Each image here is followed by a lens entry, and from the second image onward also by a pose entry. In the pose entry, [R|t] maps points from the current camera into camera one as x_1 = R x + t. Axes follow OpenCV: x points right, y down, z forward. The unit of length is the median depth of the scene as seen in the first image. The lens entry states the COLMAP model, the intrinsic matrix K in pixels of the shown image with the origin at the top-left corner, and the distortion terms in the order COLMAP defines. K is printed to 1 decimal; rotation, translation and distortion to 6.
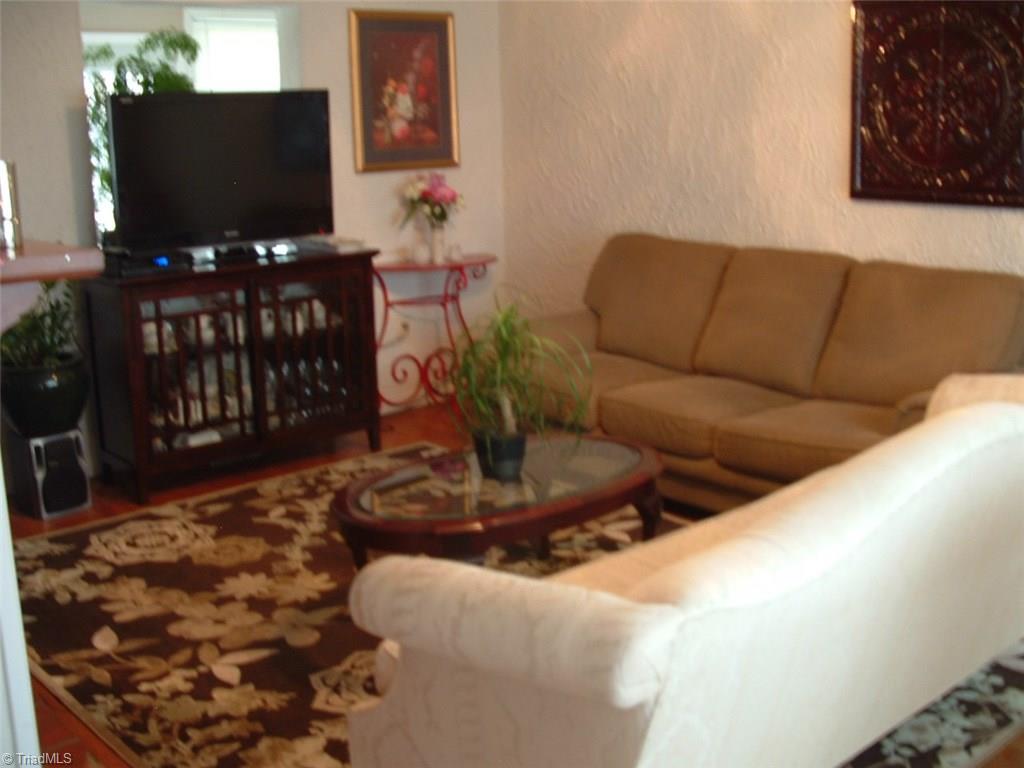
lens RADIAL K [[1274.0, 0, 512.0], [0, 1274.0, 384.0], [0, 0, 1]] dist [-0.148840, 0.016529]
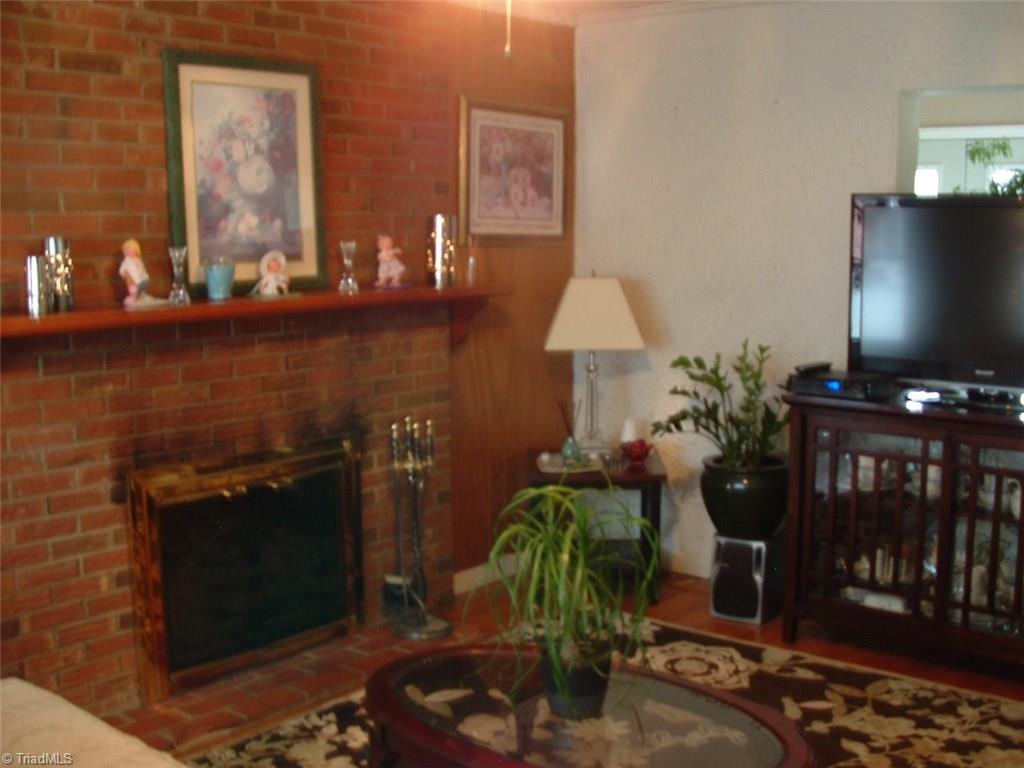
lens RADIAL K [[1274.0, 0, 512.0], [0, 1274.0, 384.0], [0, 0, 1]] dist [-0.148840, 0.016529]
pose [[0.137165, 0.158474, -0.977789, 0.546962], [-0.211578, 0.969026, 0.127374, -0.161509], [0.967688, 0.189407, 0.166446, 0.629036]]
